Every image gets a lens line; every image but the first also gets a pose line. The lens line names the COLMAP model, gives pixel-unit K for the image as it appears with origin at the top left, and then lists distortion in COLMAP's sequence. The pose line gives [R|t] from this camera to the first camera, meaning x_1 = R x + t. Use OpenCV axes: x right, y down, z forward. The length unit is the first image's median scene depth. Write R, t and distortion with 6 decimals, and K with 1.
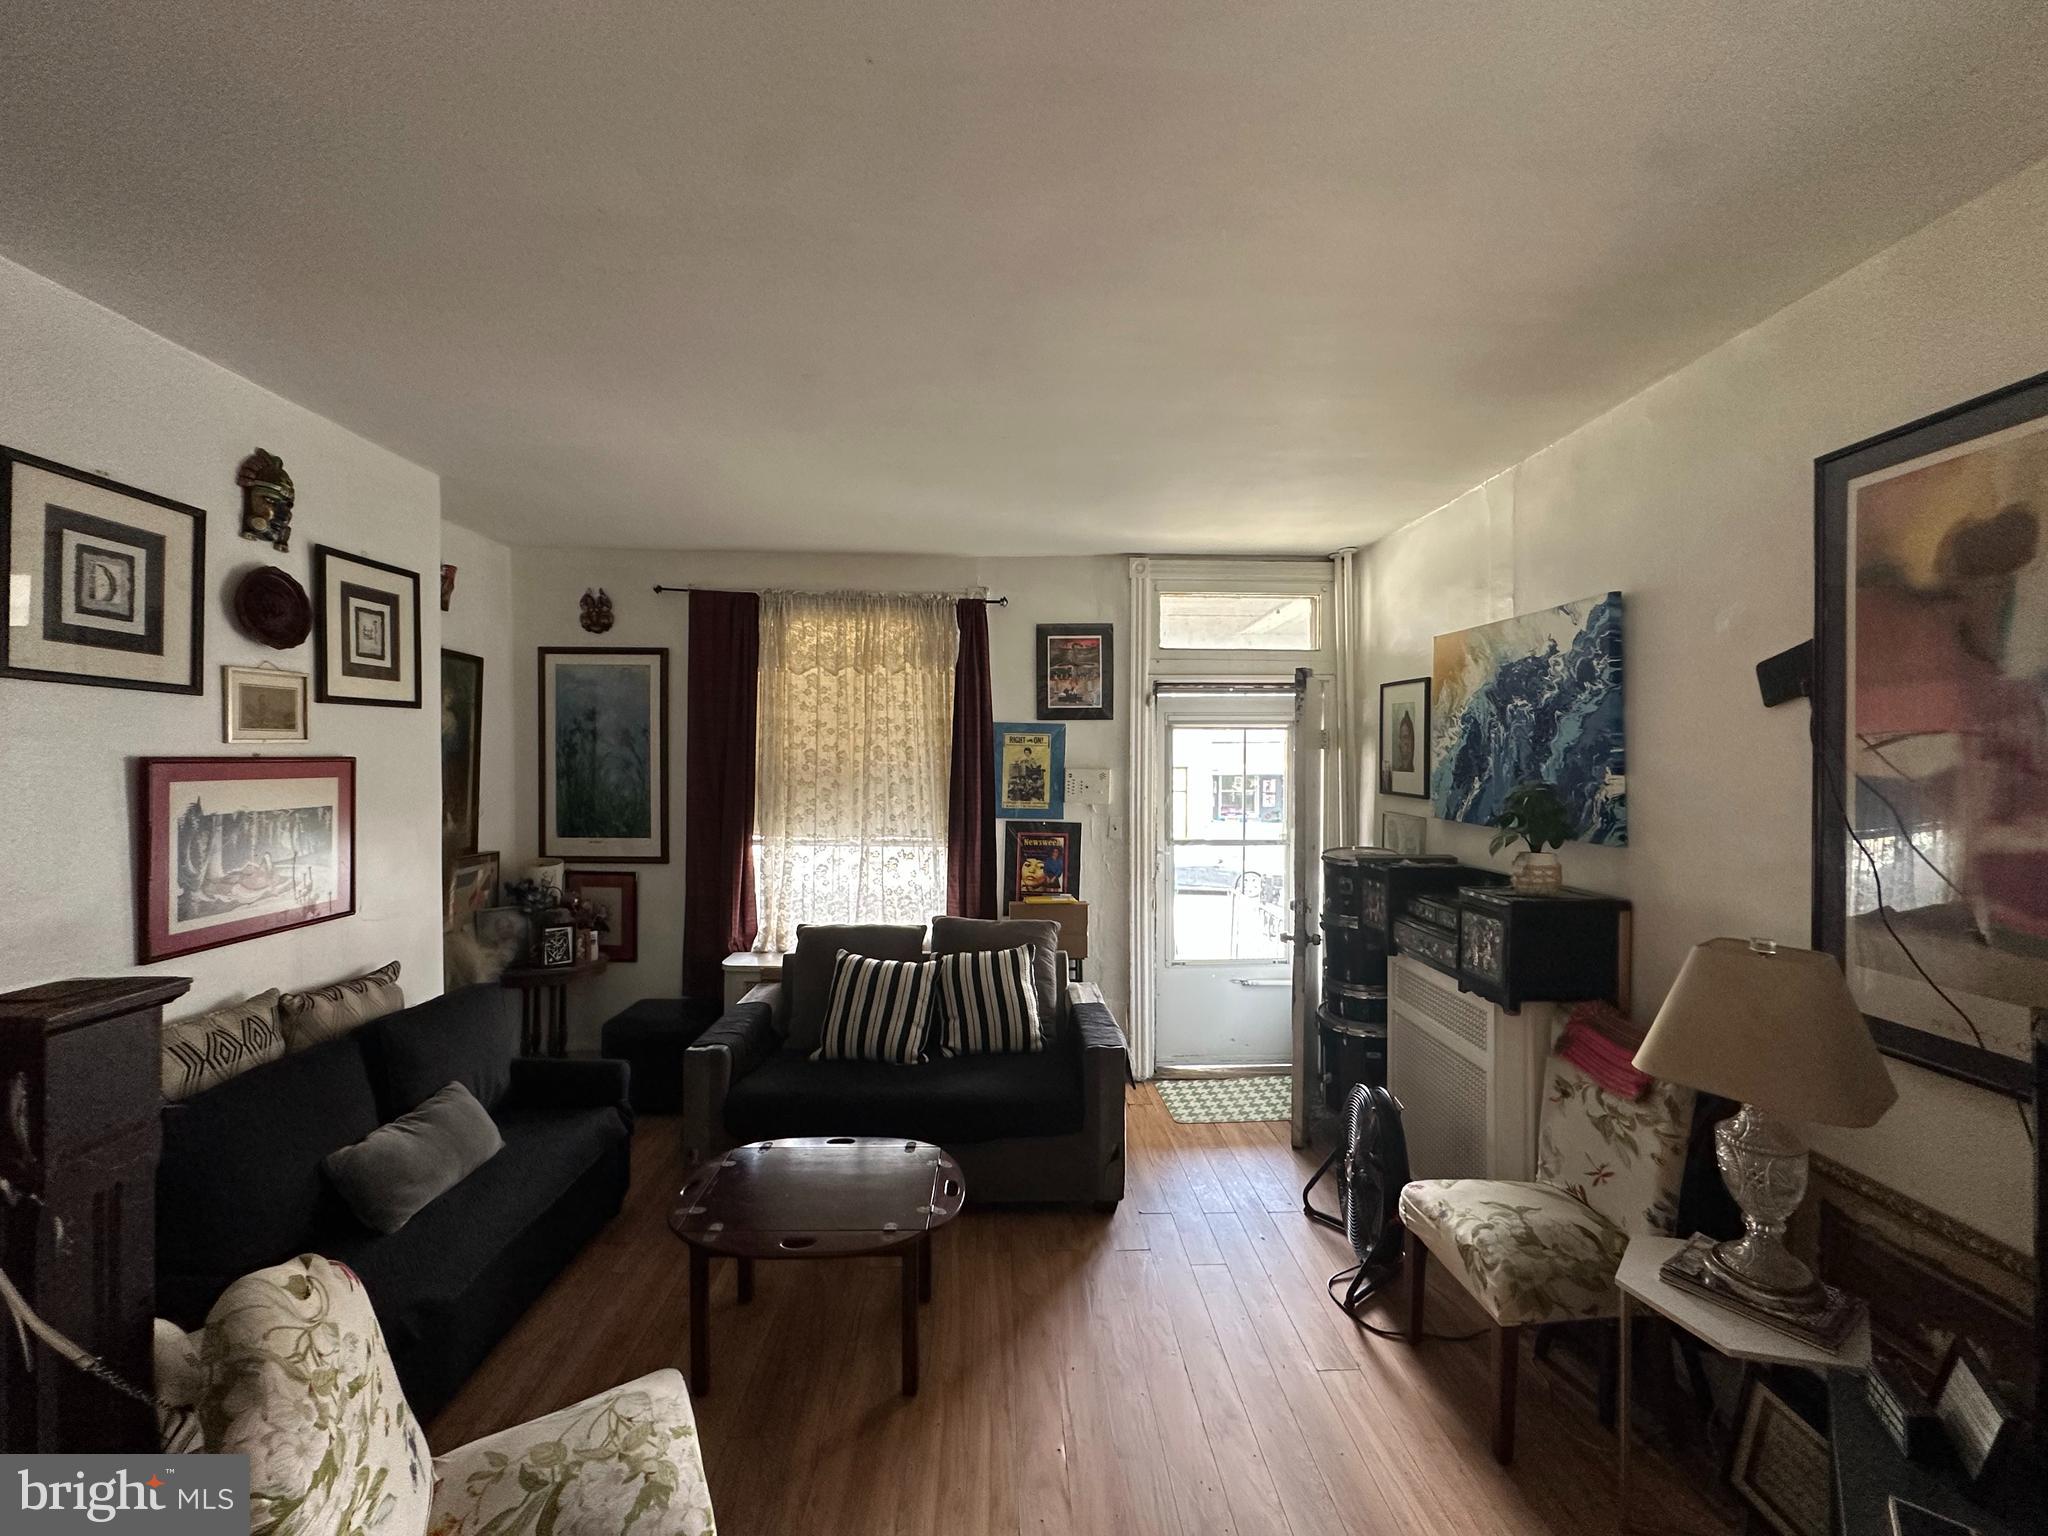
lens RADIAL K [[811.9, 0, 1028.2], [0, 811.9, 763.1], [0, 0, 1]] dist [-0.002138, 0.000754]
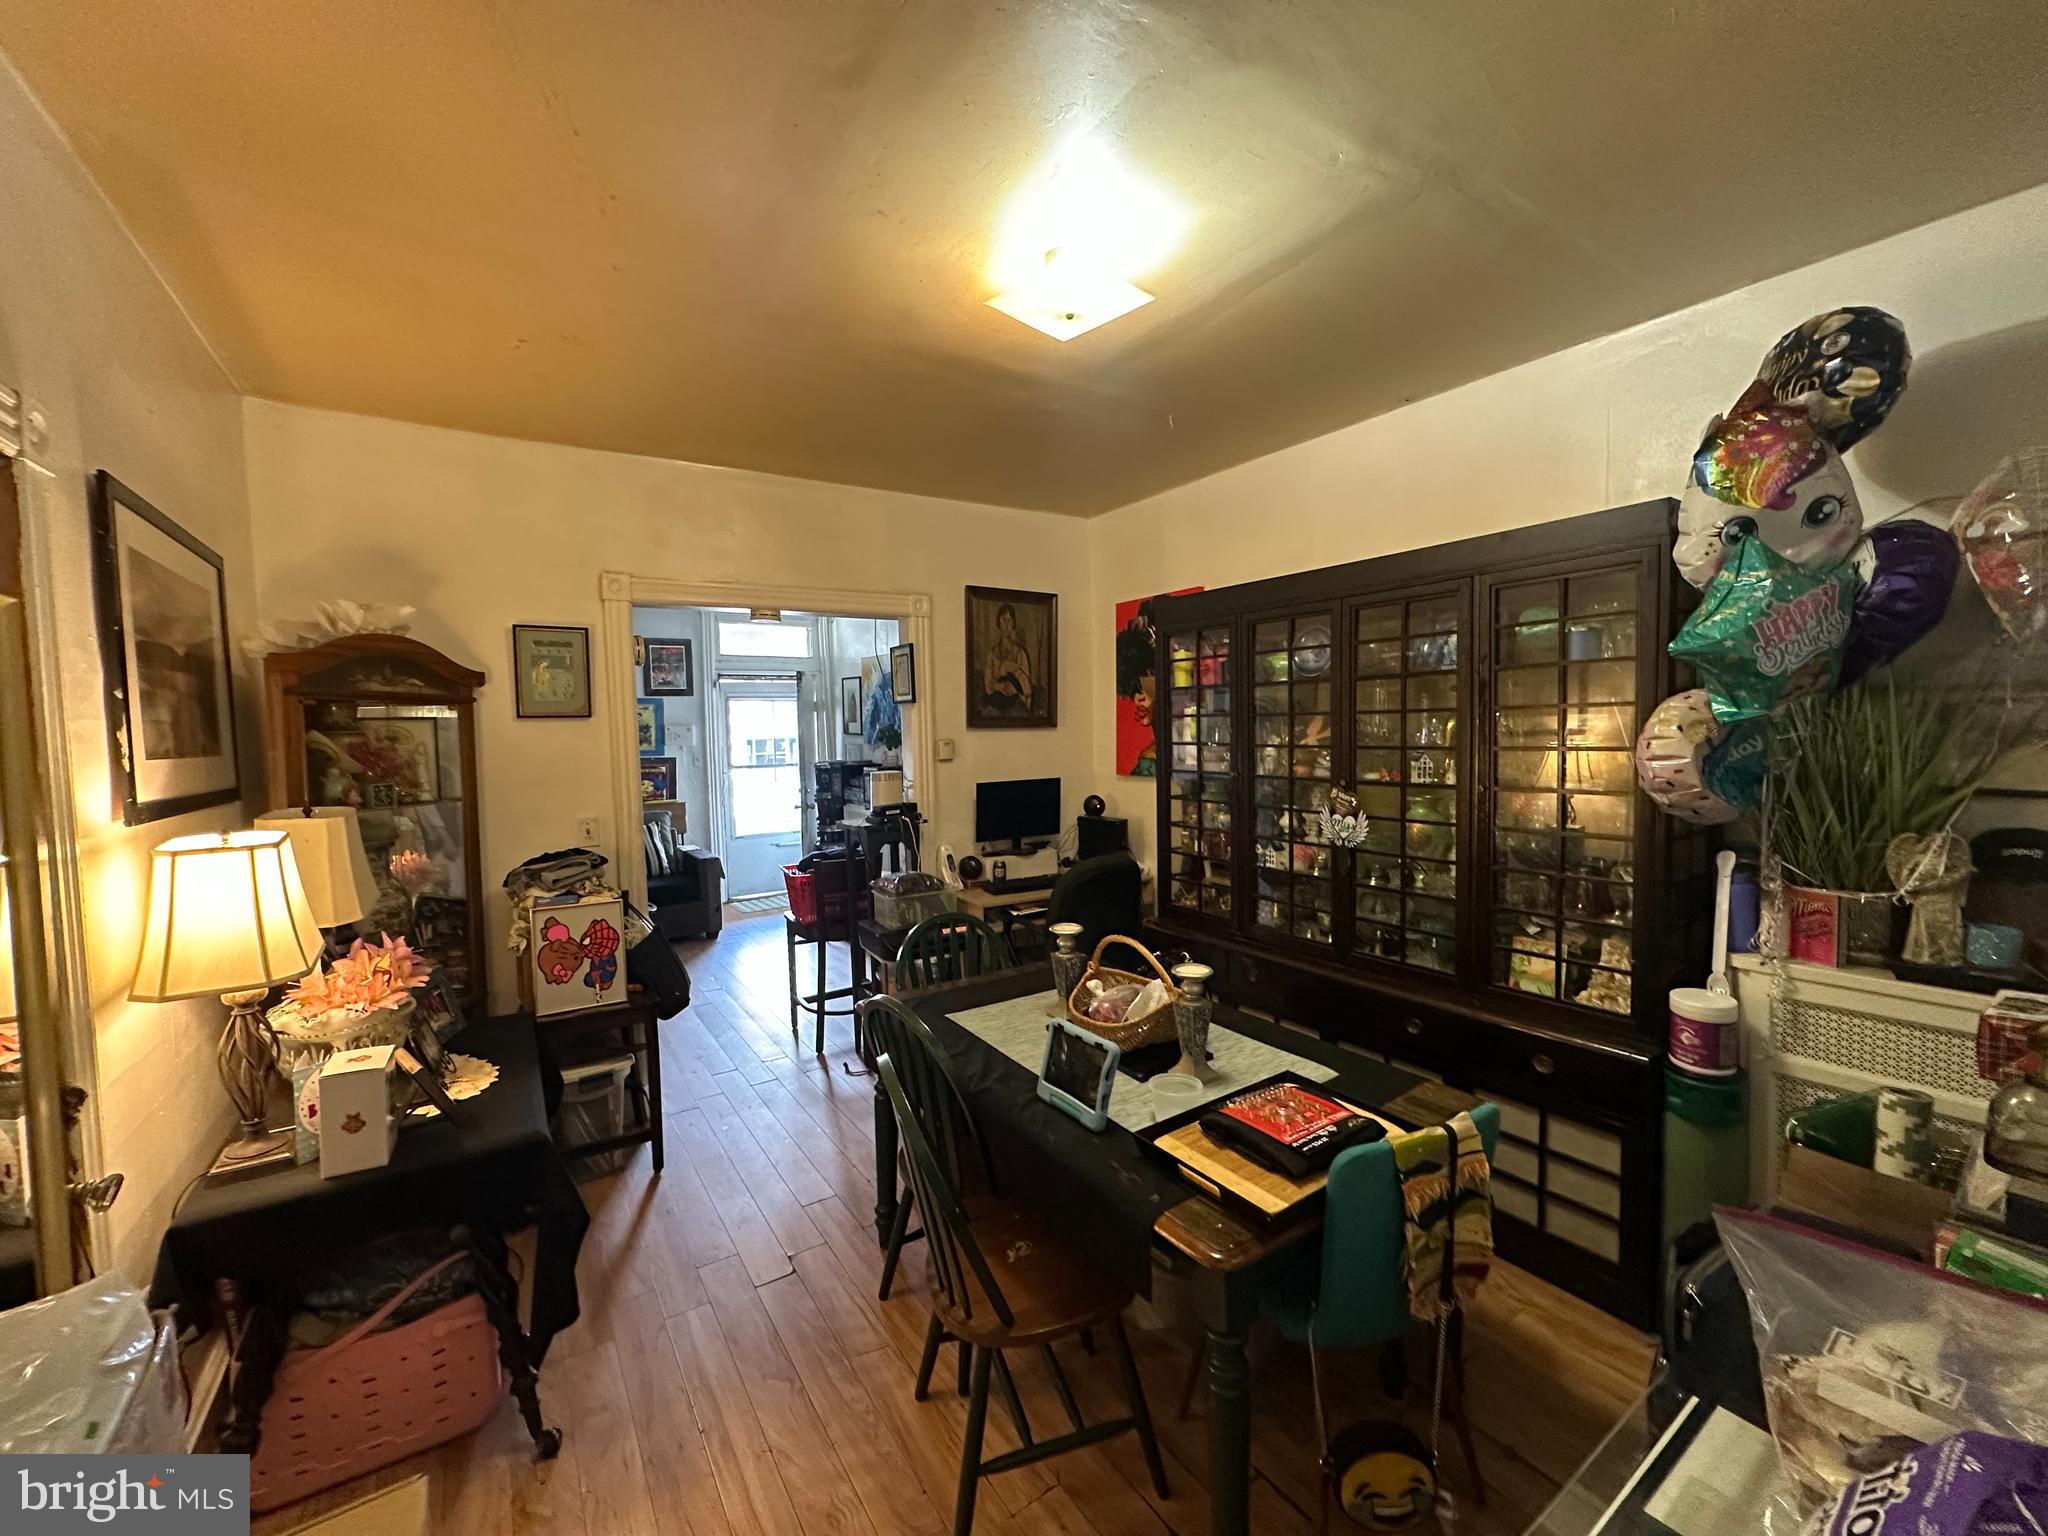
lens RADIAL K [[811.9, 0, 1029.1], [0, 811.9, 766.4], [0, 0, 1]] dist [-0.002138, 0.000754]
pose [[0.845797, -0.047325, 0.531401, -0.212974], [0.023050, 0.998369, 0.052223, 0.021441], [-0.533006, -0.031921, 0.845509, -0.824767]]
